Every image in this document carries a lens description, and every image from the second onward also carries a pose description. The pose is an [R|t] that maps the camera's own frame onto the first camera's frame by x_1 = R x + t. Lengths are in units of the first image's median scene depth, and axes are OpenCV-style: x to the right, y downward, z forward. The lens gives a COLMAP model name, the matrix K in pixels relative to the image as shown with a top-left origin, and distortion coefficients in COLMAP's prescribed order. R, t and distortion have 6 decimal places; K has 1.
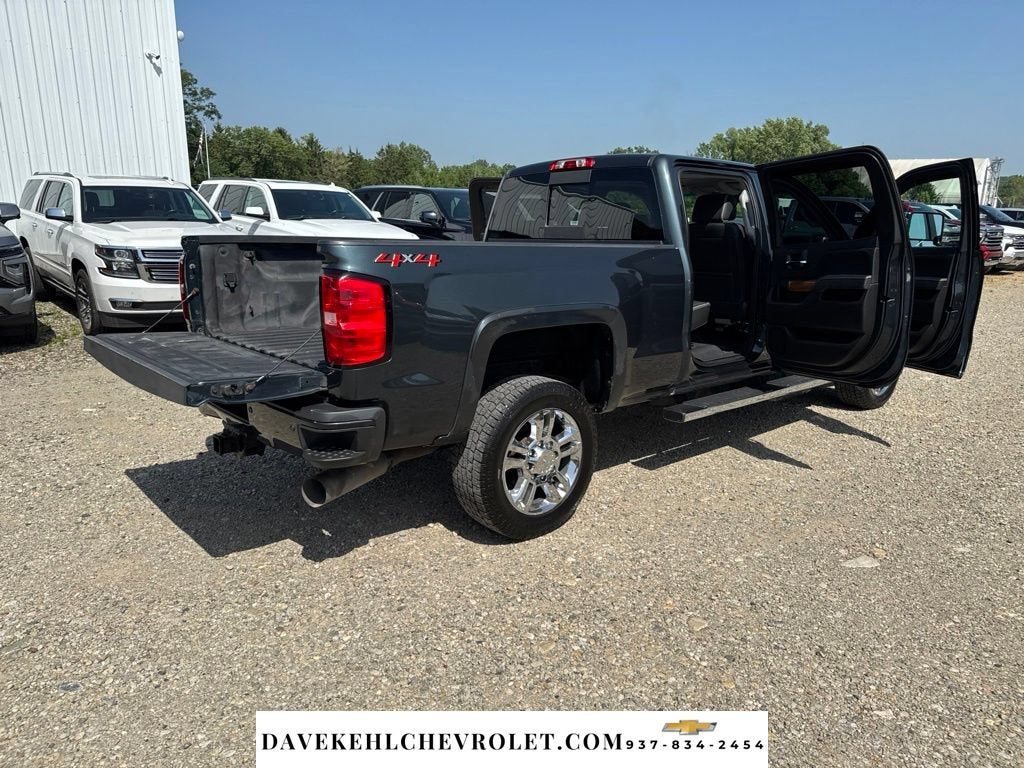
lens RADIAL K [[717.4, 0, 505.2], [0, 717.4, 382.2], [0, 0, 1]] dist [0.028273, -0.037584]
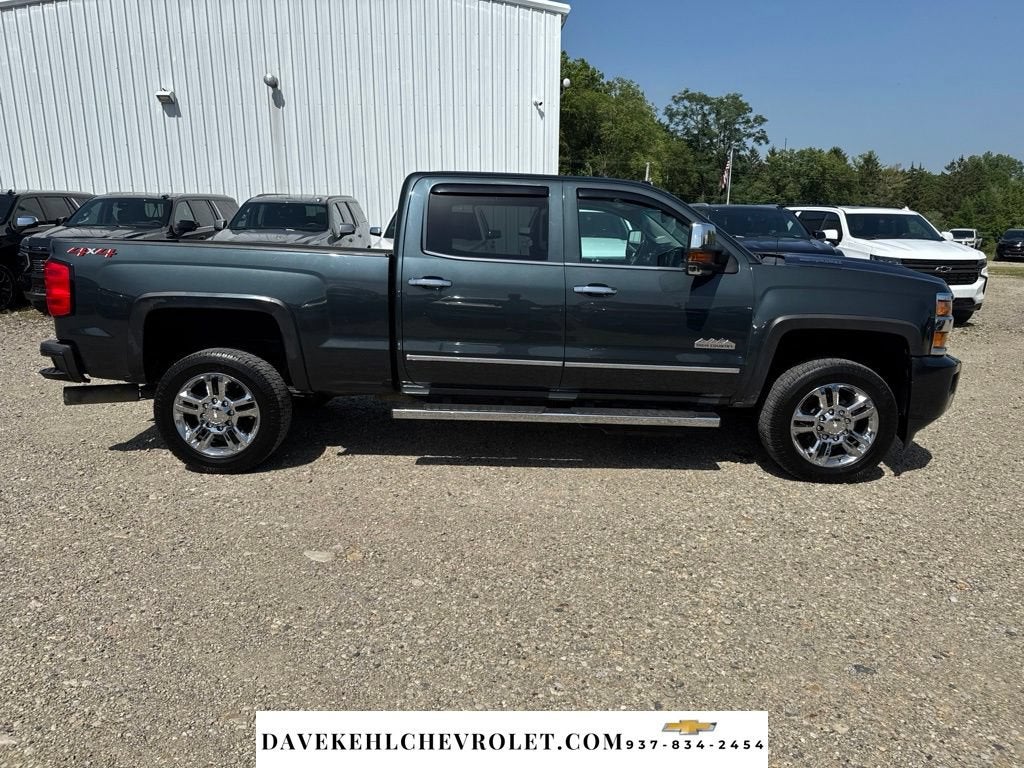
lens RADIAL K [[717.4, 0, 507.5], [0, 717.4, 375.6], [0, 0, 1]] dist [0.028273, -0.037584]
pose [[0.747871, 0.131604, -0.650668, 1.062385], [-0.156210, 0.987517, 0.020189, -0.054783], [0.645203, 0.086542, 0.759094, 0.291972]]
